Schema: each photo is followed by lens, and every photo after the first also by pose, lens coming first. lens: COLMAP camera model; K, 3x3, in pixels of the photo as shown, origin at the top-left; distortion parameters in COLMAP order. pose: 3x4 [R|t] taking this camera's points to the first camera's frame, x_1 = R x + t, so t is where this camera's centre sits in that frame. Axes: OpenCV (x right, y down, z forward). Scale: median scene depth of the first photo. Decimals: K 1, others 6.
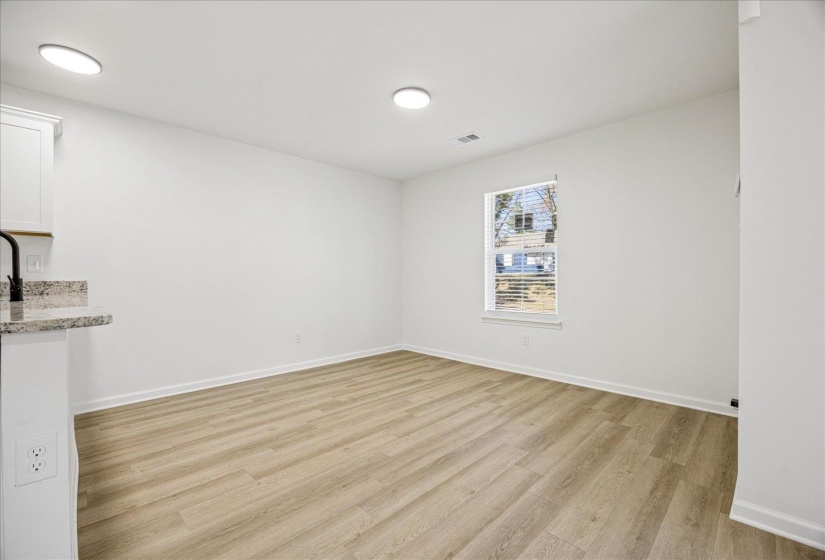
lens RADIAL K [[357.1, 0, 412.1], [0, 357.1, 276.3], [0, 0, 1]] dist [-0.020173, 0.001575]
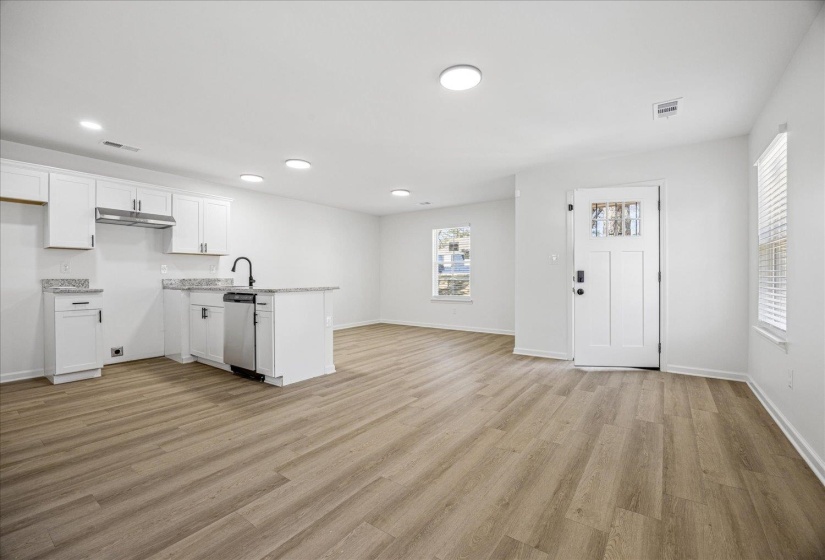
lens RADIAL K [[357.1, 0, 413.2], [0, 357.1, 277.6], [0, 0, 1]] dist [-0.020173, 0.001575]
pose [[0.986491, 0.002073, 0.163802, -0.262536], [-0.002839, 0.999986, 0.004441, -0.002512], [-0.163791, -0.004846, 0.986483, -1.059997]]
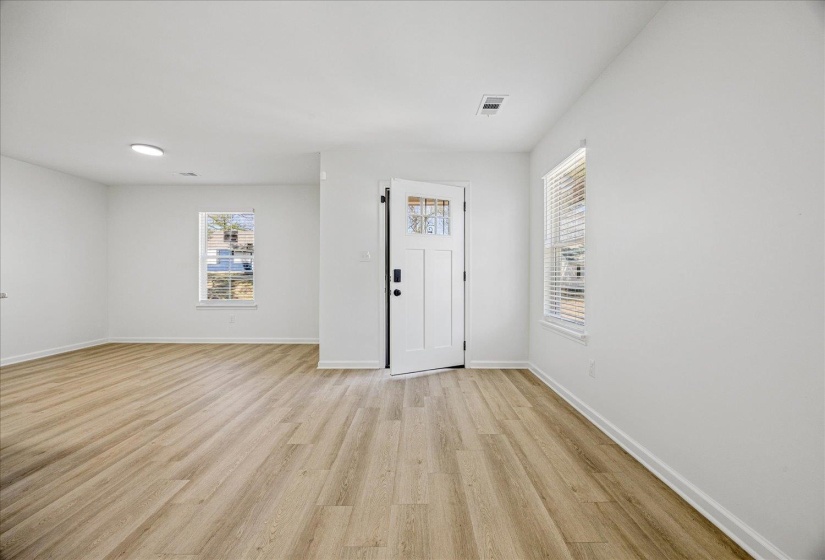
lens RADIAL K [[357.1, 0, 420.8], [0, 357.1, 279.2], [0, 0, 1]] dist [-0.020173, 0.001575]
pose [[0.699218, -0.000415, 0.714908, -0.232117], [-0.007564, 0.999940, 0.007979, -0.001087], [-0.714868, -0.010986, 0.699173, -0.734960]]
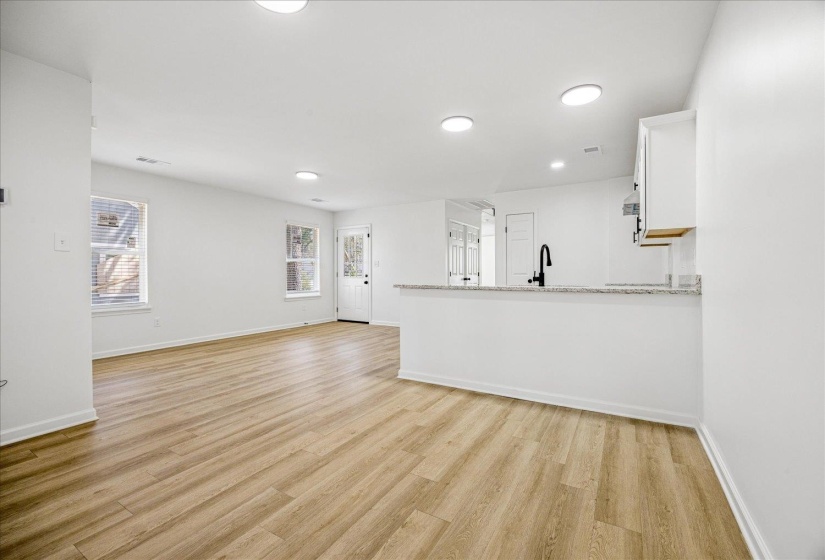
lens RADIAL K [[357.1, 0, 416.6], [0, 357.1, 275.4], [0, 0, 1]] dist [-0.020173, 0.001575]
pose [[-0.964797, 0.010211, -0.262798, -0.069551], [0.010126, 0.999947, 0.001677, 0.006435], [0.262801, -0.001043, -0.964850, 1.579688]]
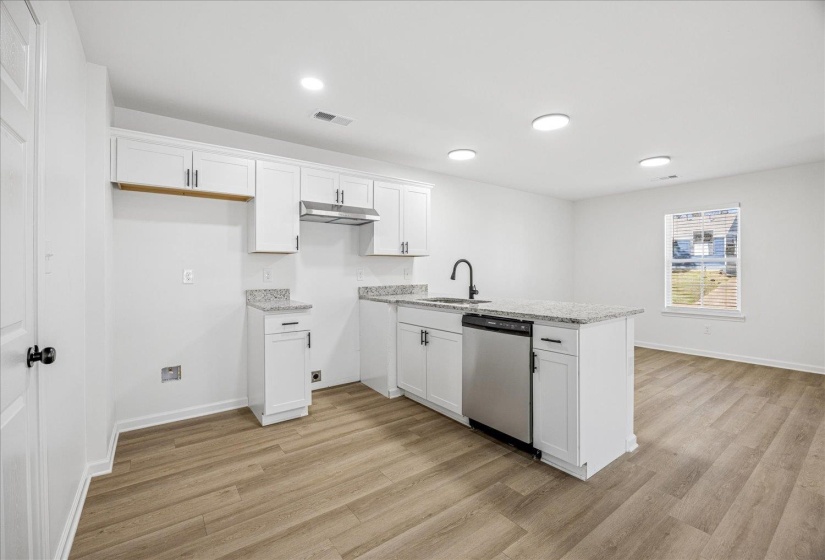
lens RADIAL K [[357.1, 0, 406.5], [0, 357.1, 269.7], [0, 0, 1]] dist [-0.020173, 0.001575]
pose [[0.987796, 0.001927, -0.155739, -0.744897], [-0.001655, 0.999997, 0.001879, -0.052915], [0.155742, -0.001599, 0.987797, -0.567337]]
